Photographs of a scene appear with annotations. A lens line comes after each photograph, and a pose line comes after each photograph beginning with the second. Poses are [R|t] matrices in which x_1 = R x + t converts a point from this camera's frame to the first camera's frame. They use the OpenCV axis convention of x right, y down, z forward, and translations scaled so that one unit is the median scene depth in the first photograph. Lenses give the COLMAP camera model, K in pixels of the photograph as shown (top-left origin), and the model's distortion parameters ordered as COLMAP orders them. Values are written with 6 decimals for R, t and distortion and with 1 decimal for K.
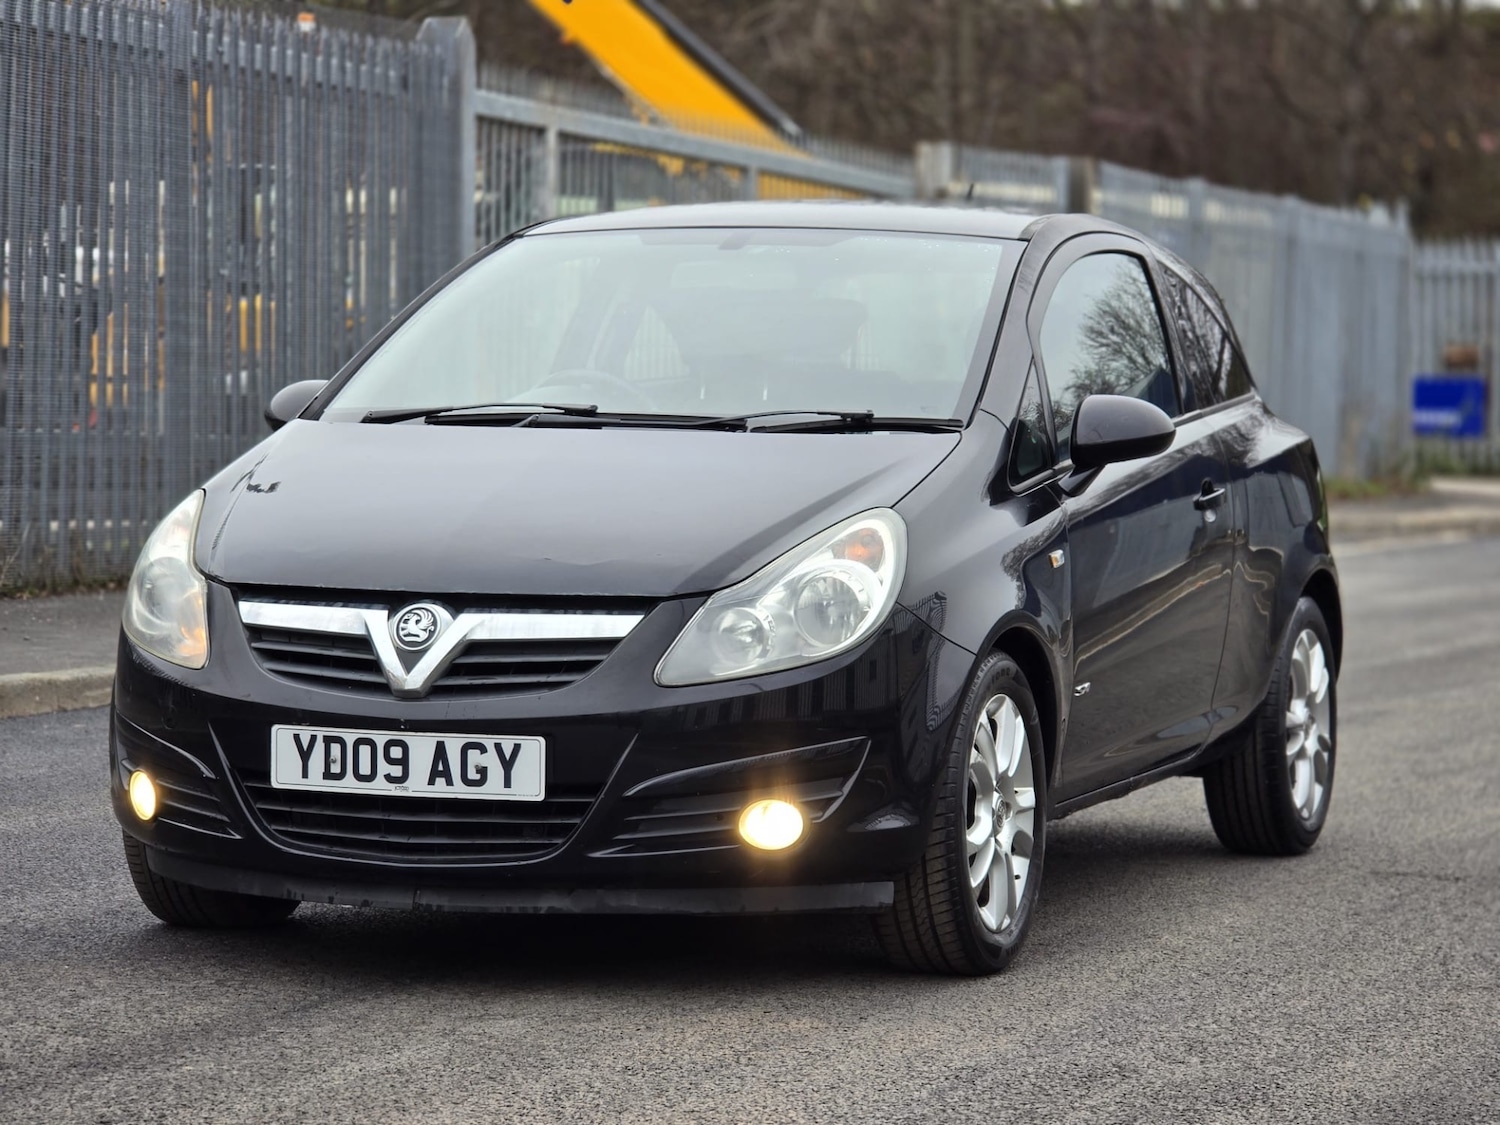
lens RADIAL K [[4955.9, 0, 750.0], [0, 4955.9, 562.5], [0, 0, 1]] dist [0.261256, -1.451772]
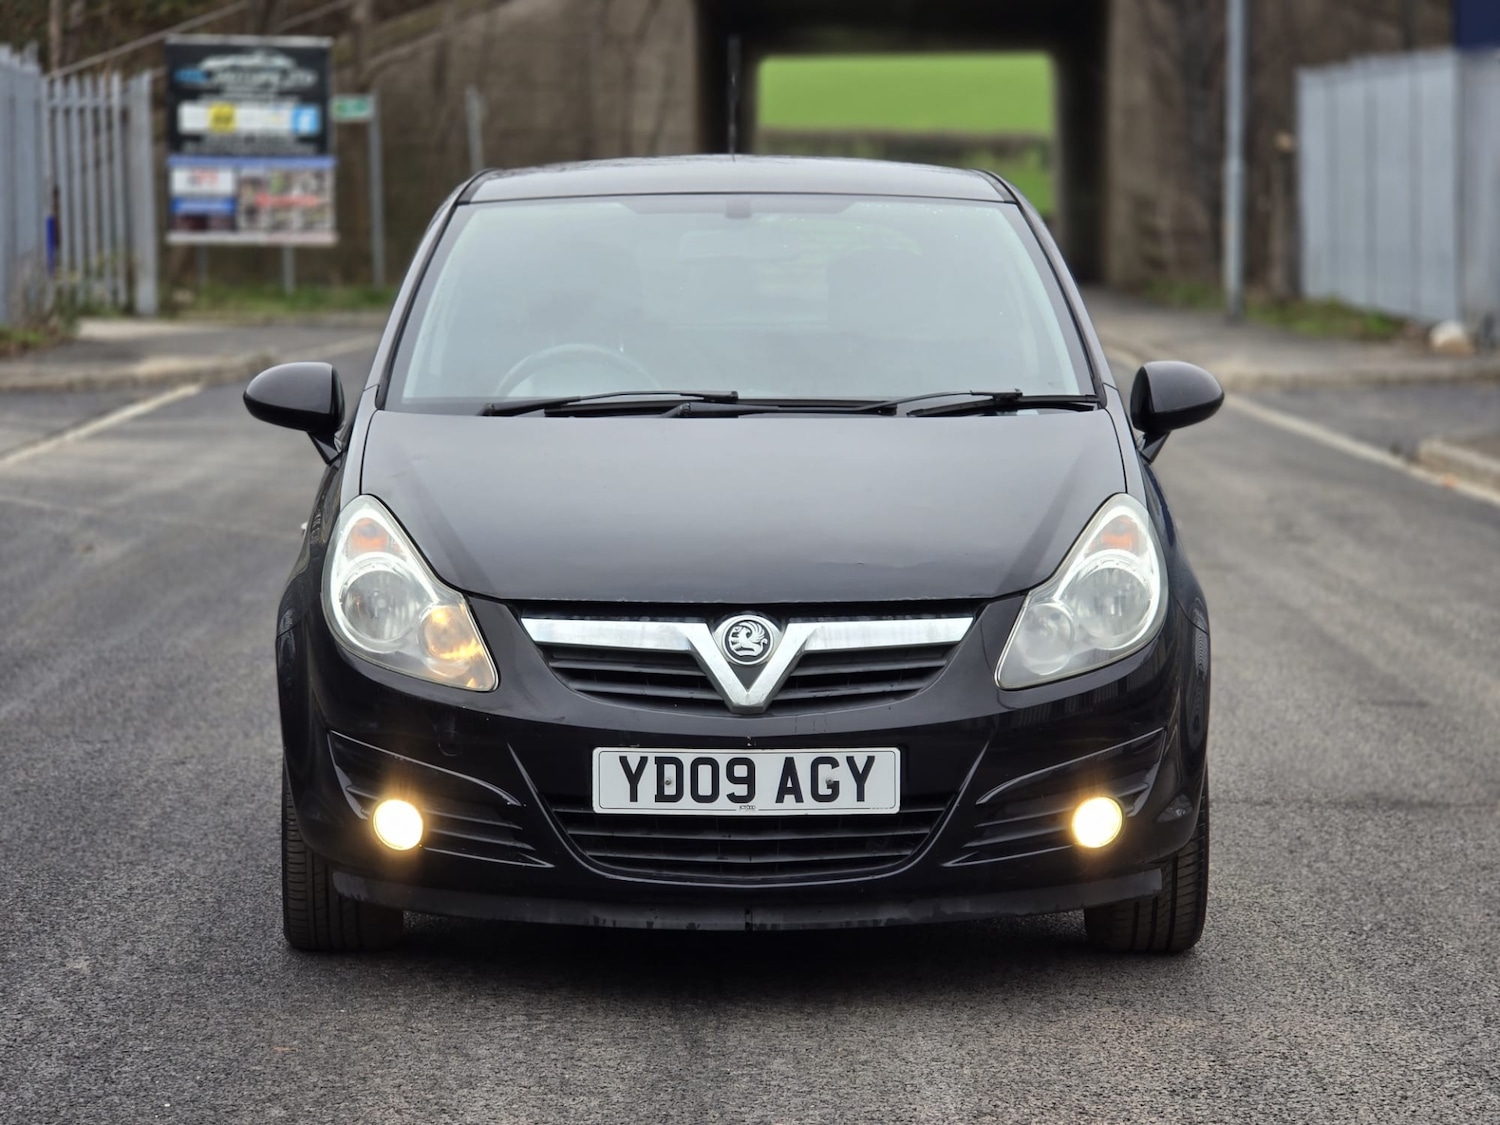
lens RADIAL K [[4955.9, 0, 750.0], [0, 4955.9, 562.5], [0, 0, 1]] dist [0.261256, -1.451772]
pose [[0.941412, -0.043459, 0.334448, -0.392181], [0.030760, 0.998594, 0.043178, -0.044220], [-0.335854, -0.030361, 0.941425, 0.089123]]
